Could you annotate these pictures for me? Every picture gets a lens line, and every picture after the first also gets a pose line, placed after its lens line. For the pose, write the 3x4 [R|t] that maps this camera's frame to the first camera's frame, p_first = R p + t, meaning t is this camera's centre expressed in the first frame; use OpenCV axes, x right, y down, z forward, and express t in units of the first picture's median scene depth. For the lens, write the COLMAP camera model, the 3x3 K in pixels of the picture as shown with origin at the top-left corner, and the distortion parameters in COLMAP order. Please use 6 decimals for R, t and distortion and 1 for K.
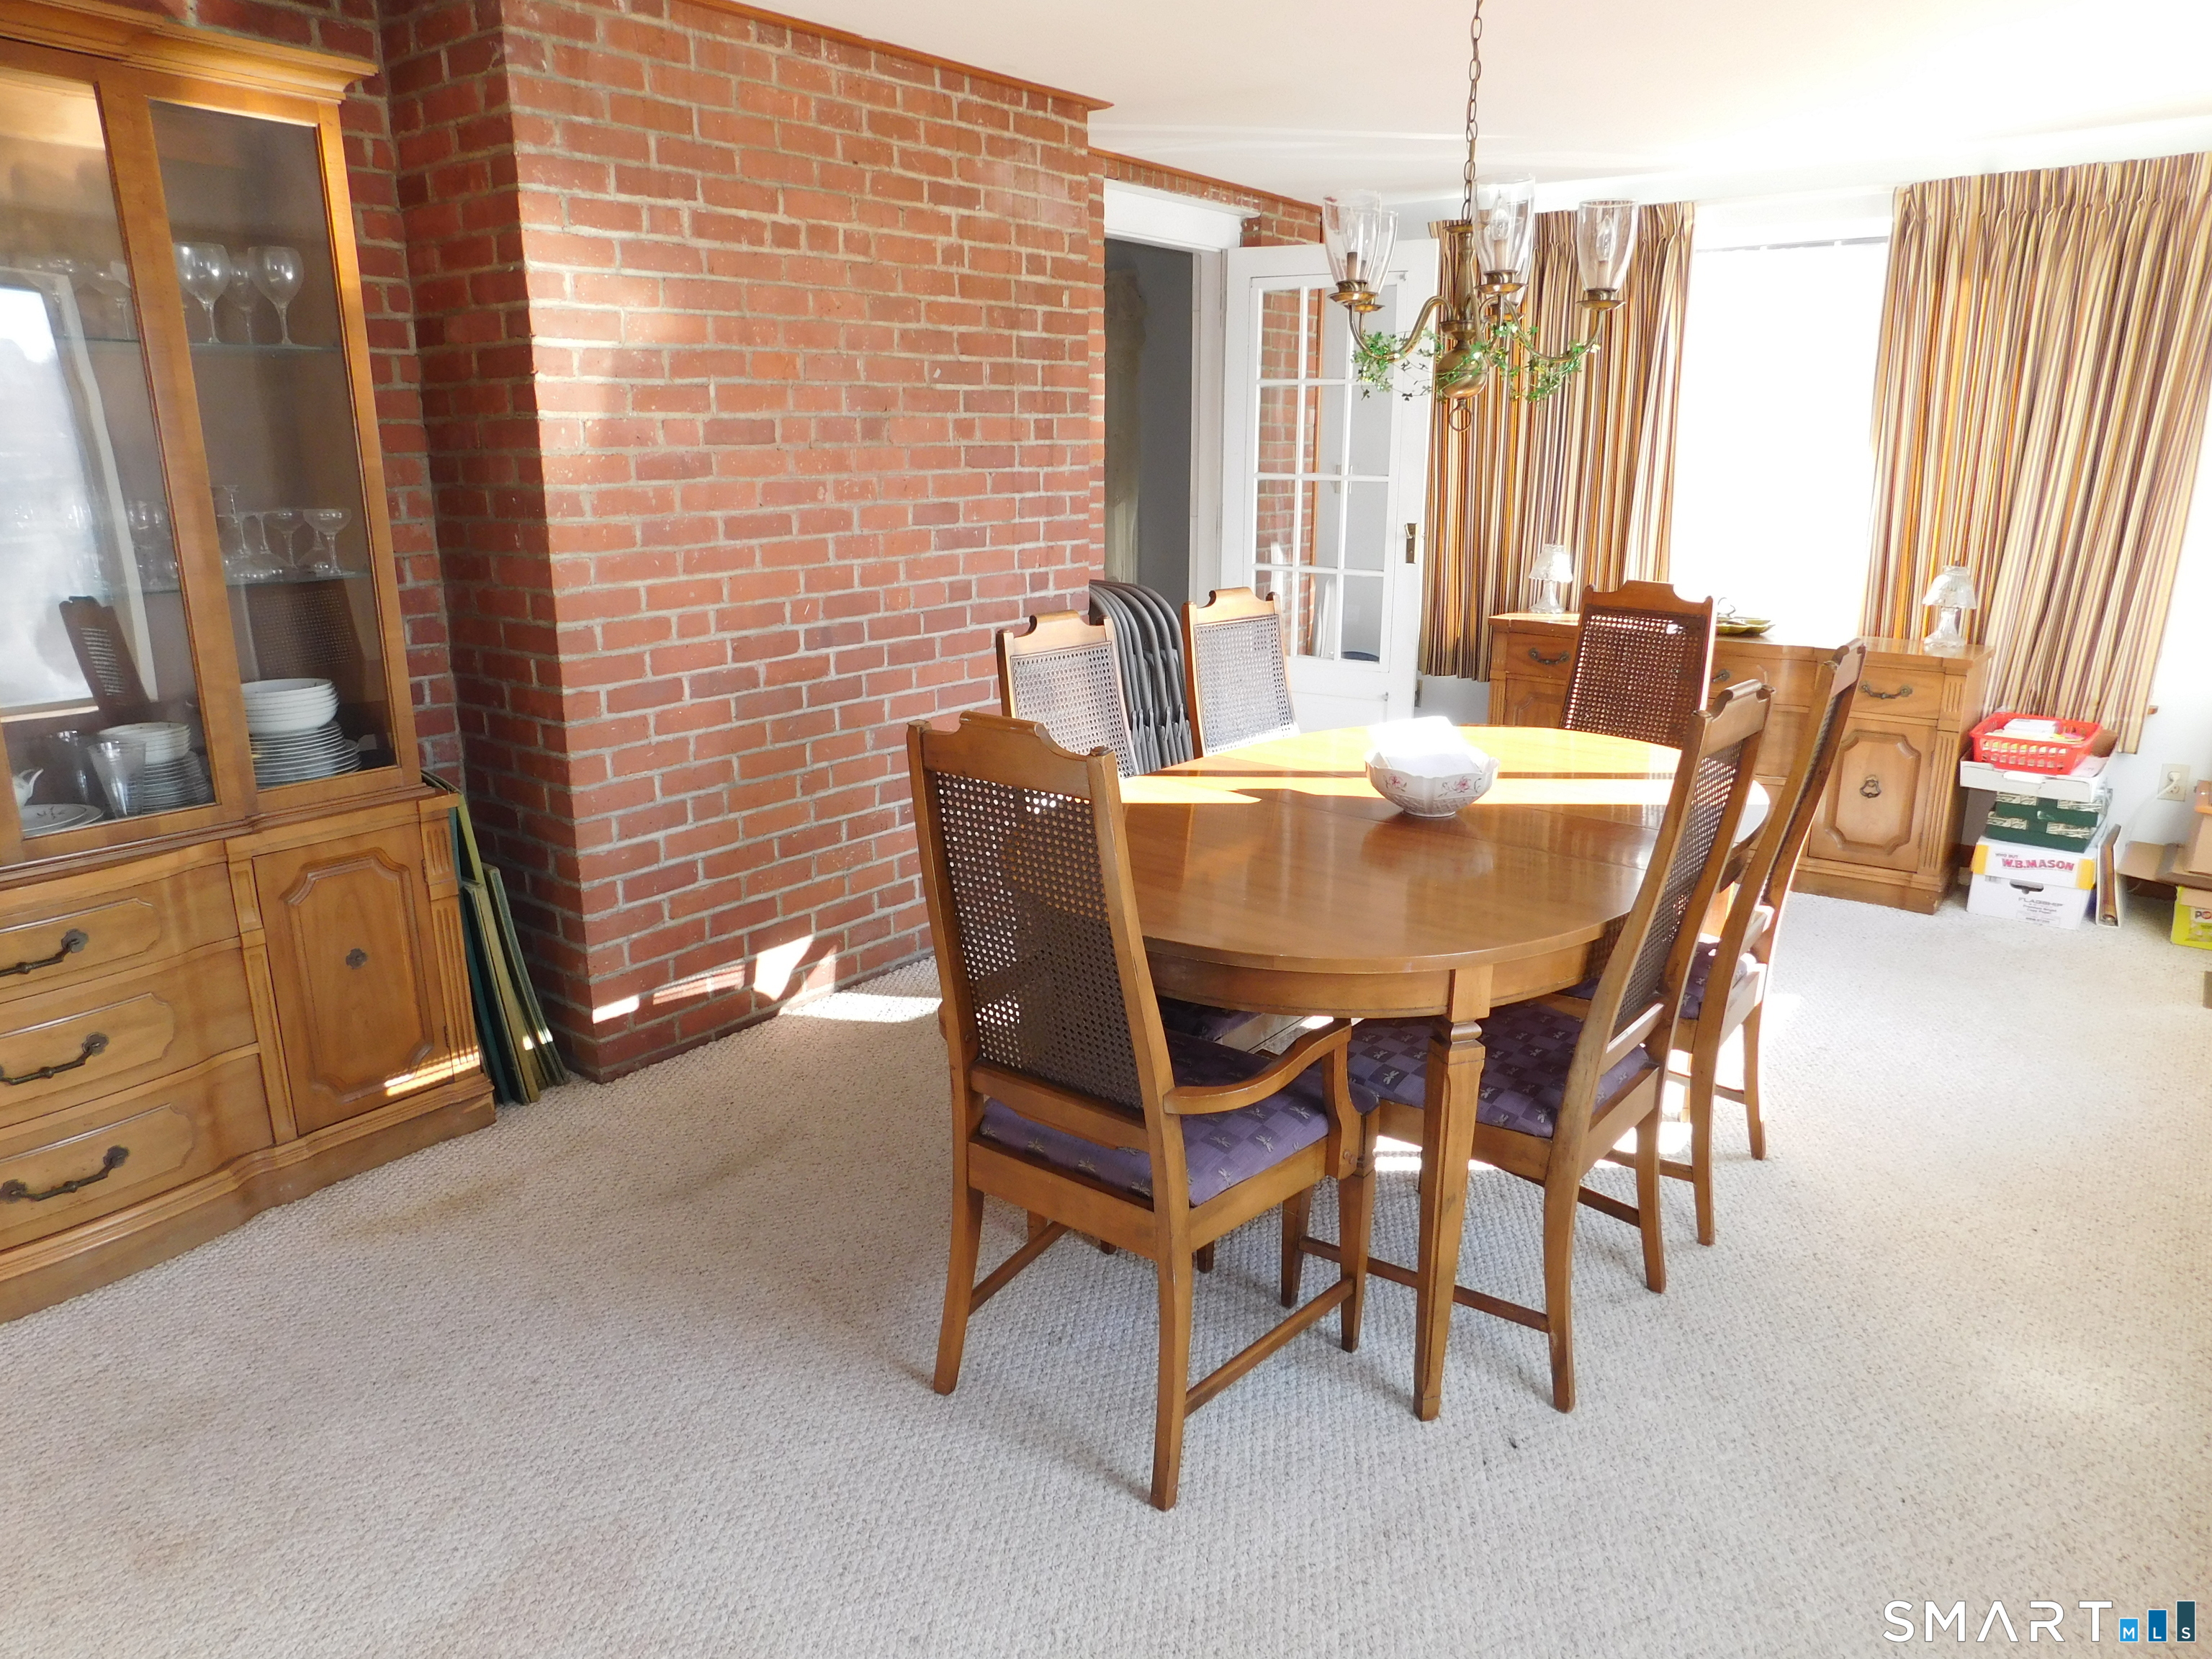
lens RADIAL K [[1433.8, 0, 1106.0], [0, 1433.8, 829.5], [0, 0, 1]] dist [-0.084988, 0.060991]
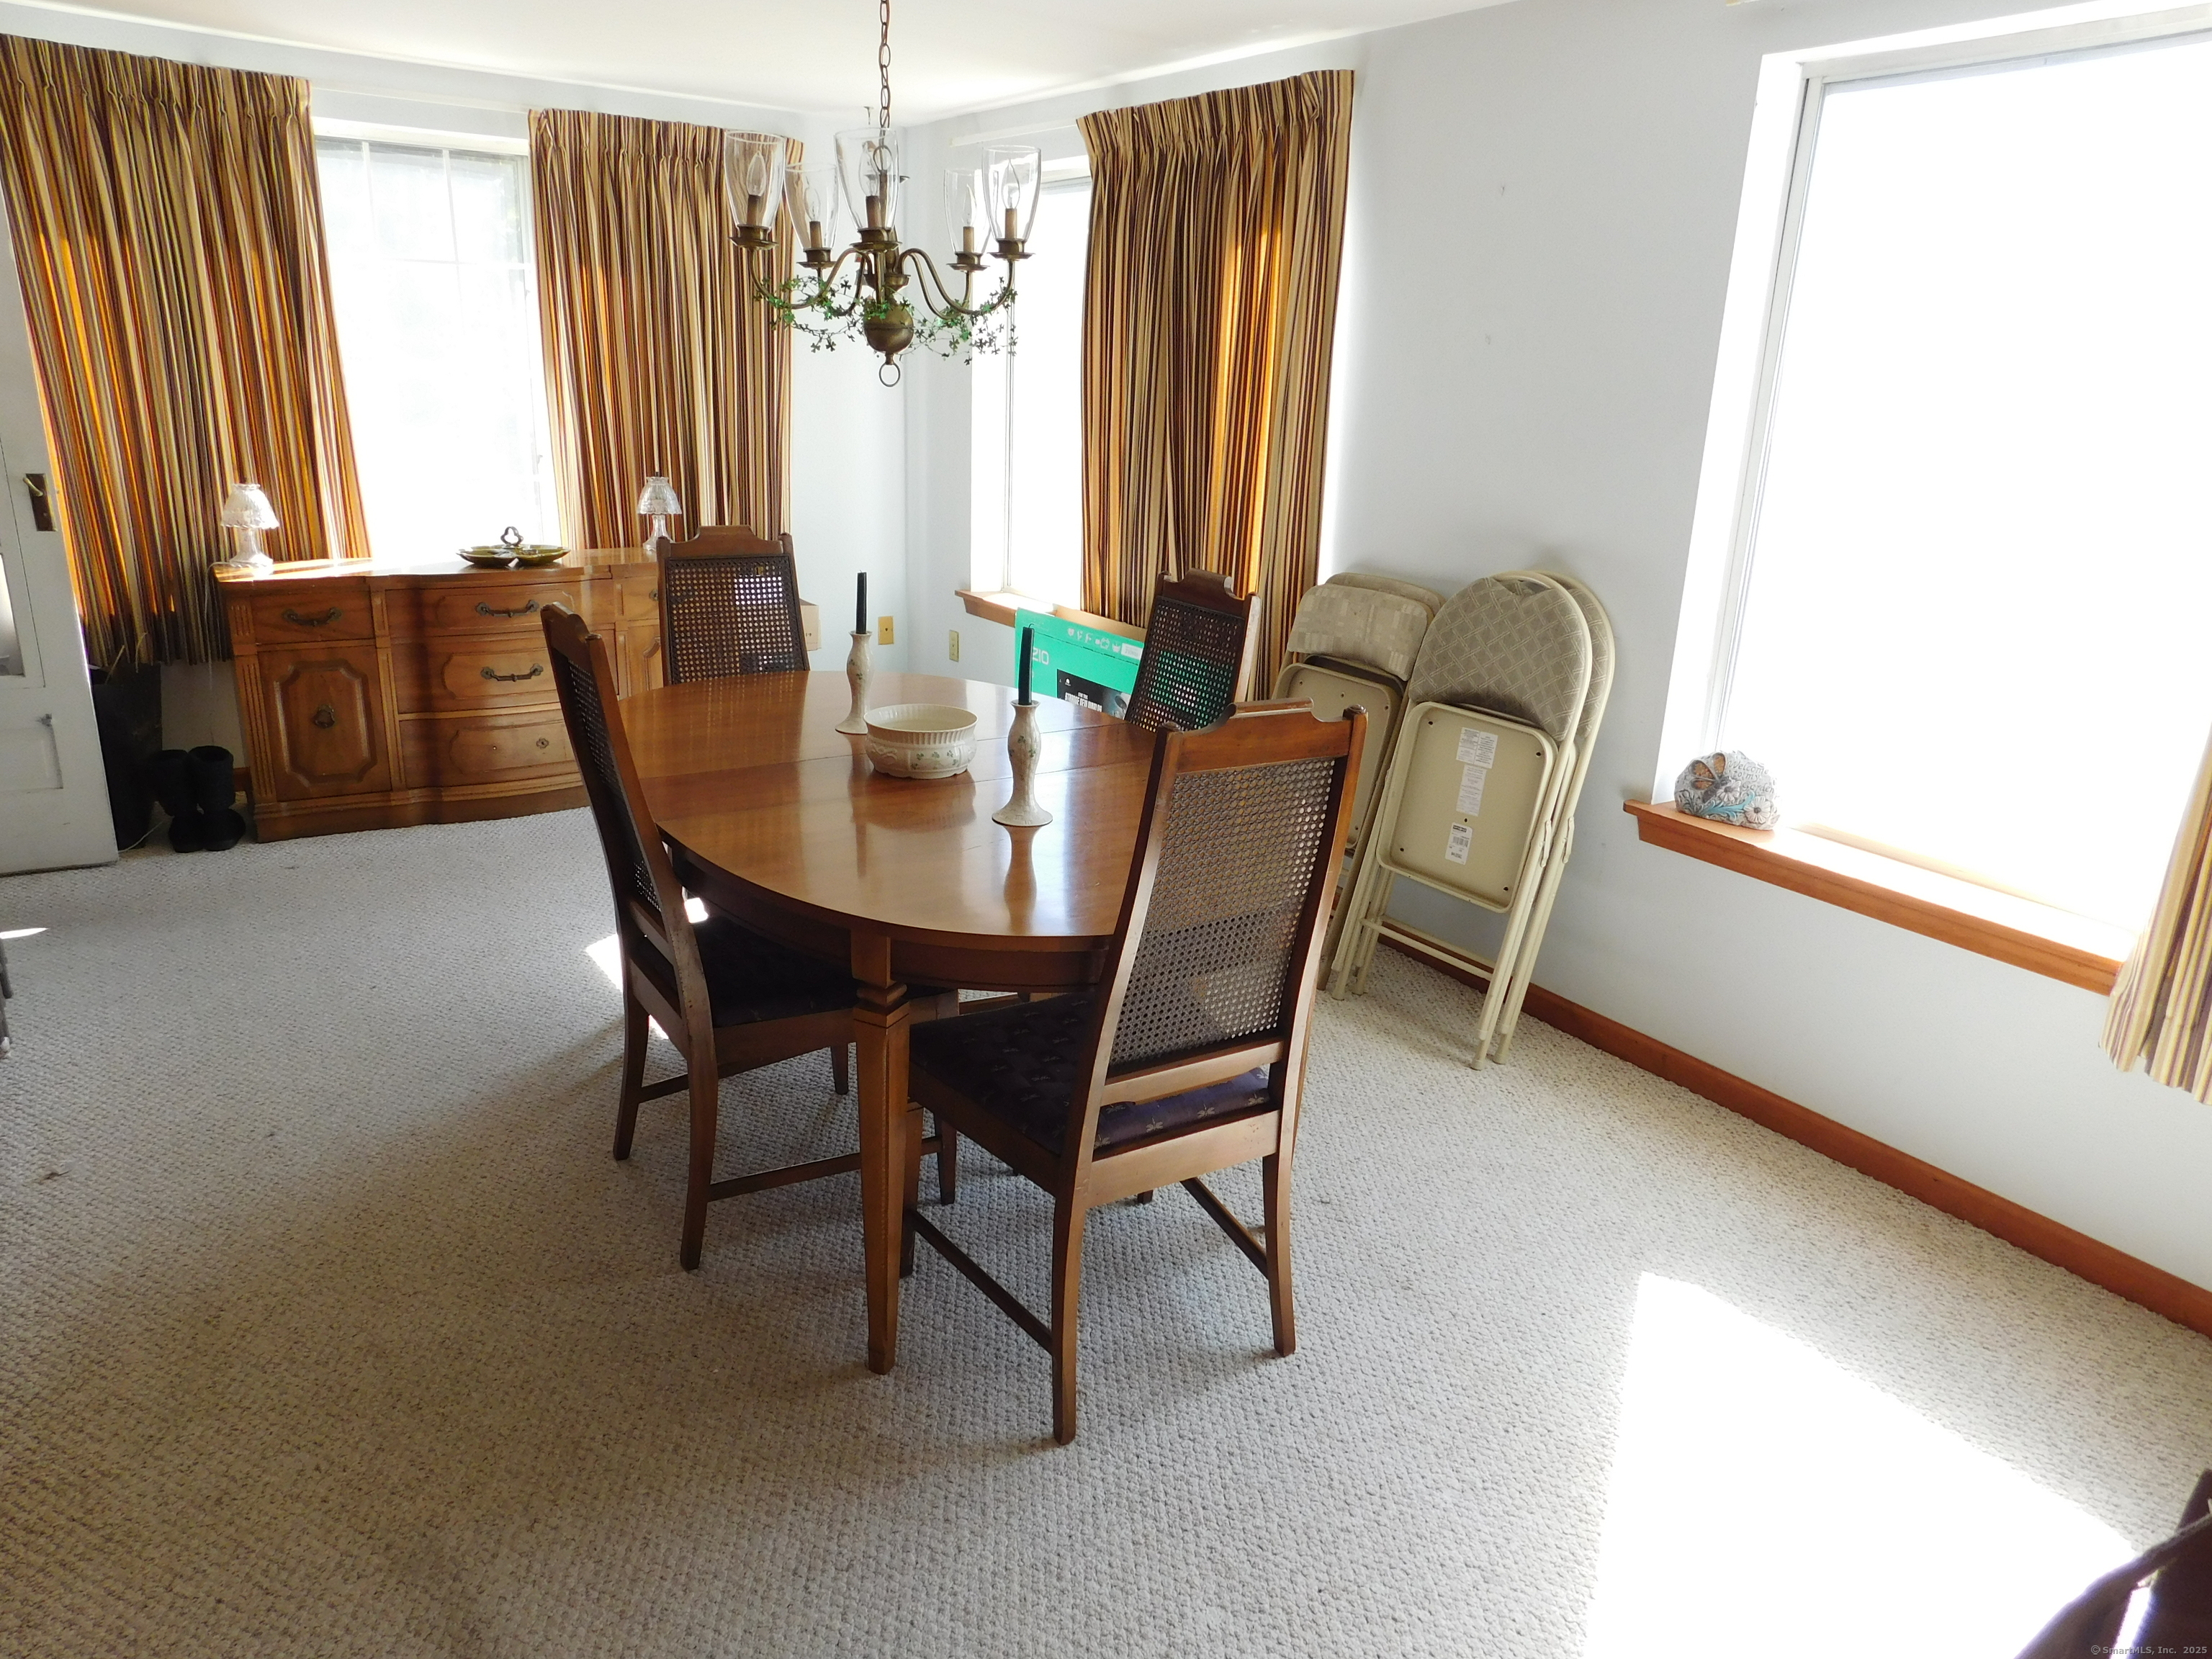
lens RADIAL K [[1452.7, 0, 1101.7], [0, 1452.7, 826.1], [0, 0, 1]] dist [-0.076793, 0.062612]
pose [[0.314831, -0.277783, 0.907589, -0.531202], [0.211311, 0.952730, 0.218298, -0.134300], [-0.925327, 0.123057, 0.358647, 0.410731]]
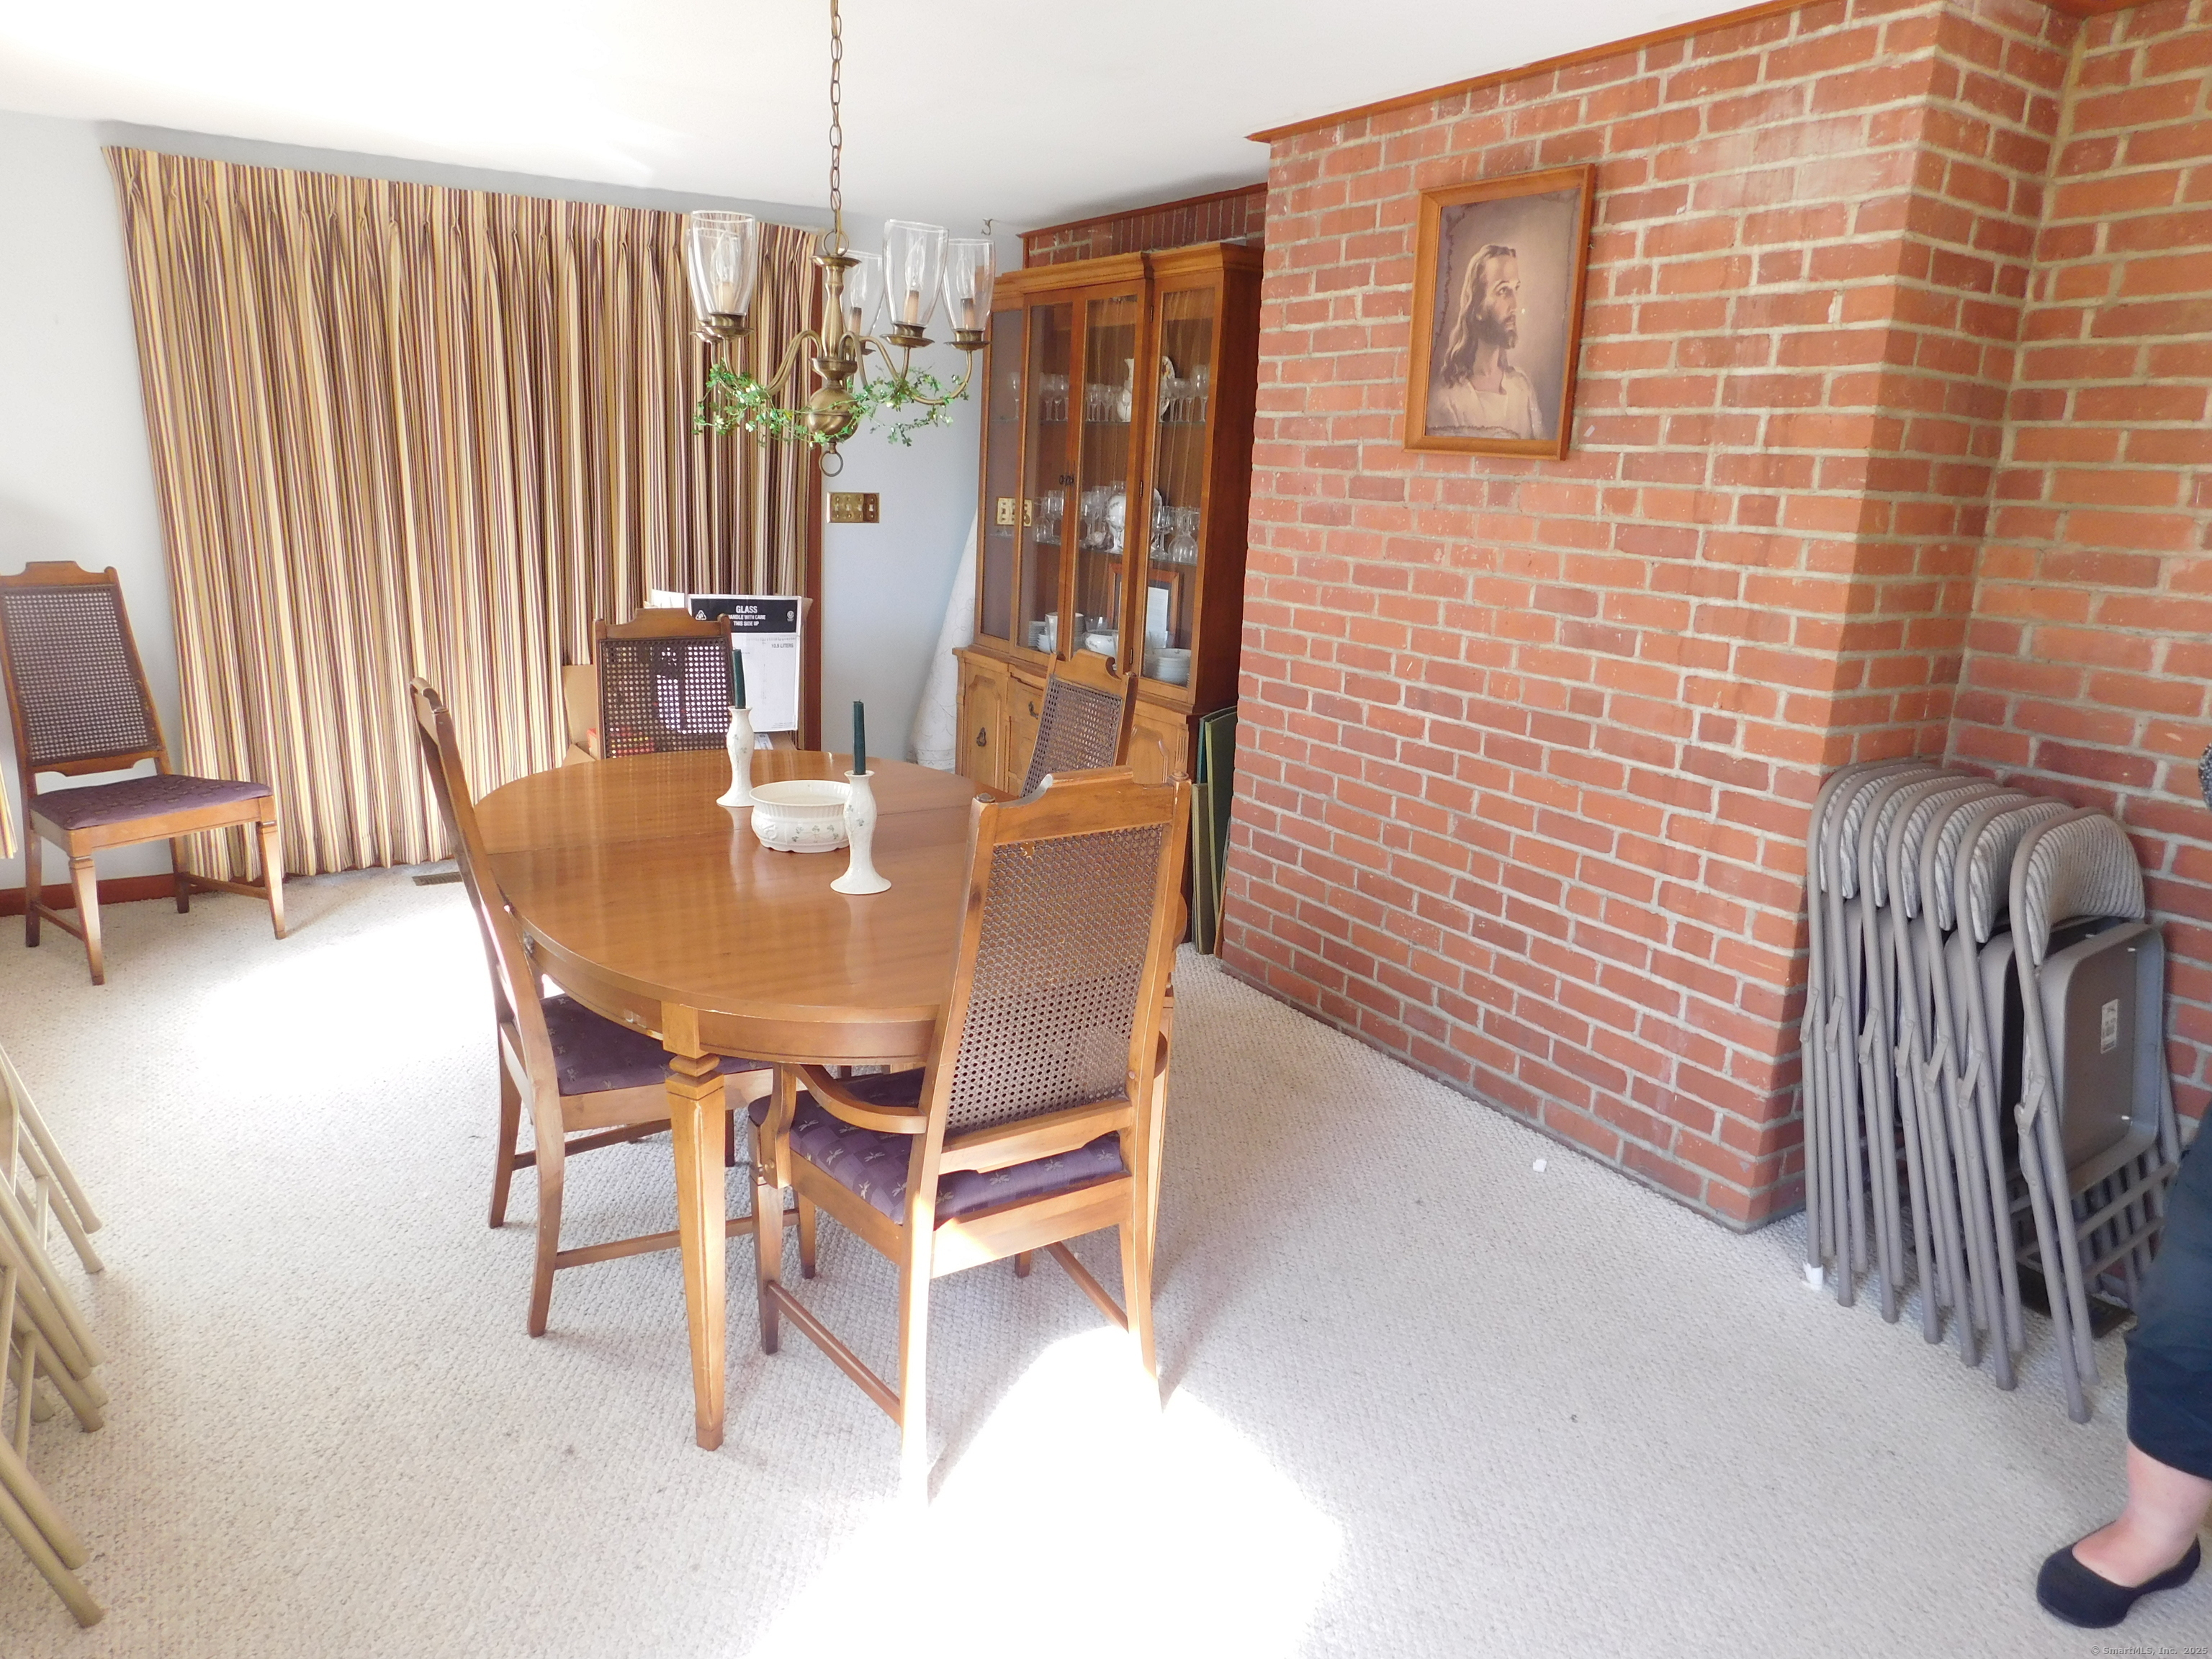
lens RADIAL K [[1452.7, 0, 1101.7], [0, 1452.7, 826.1], [0, 0, 1]] dist [-0.076793, 0.062612]
pose [[-0.327574, 0.222793, -0.918182, 0.832854], [-0.287307, 0.902293, 0.321438, -0.321838], [0.900083, 0.369095, -0.231558, 1.093574]]
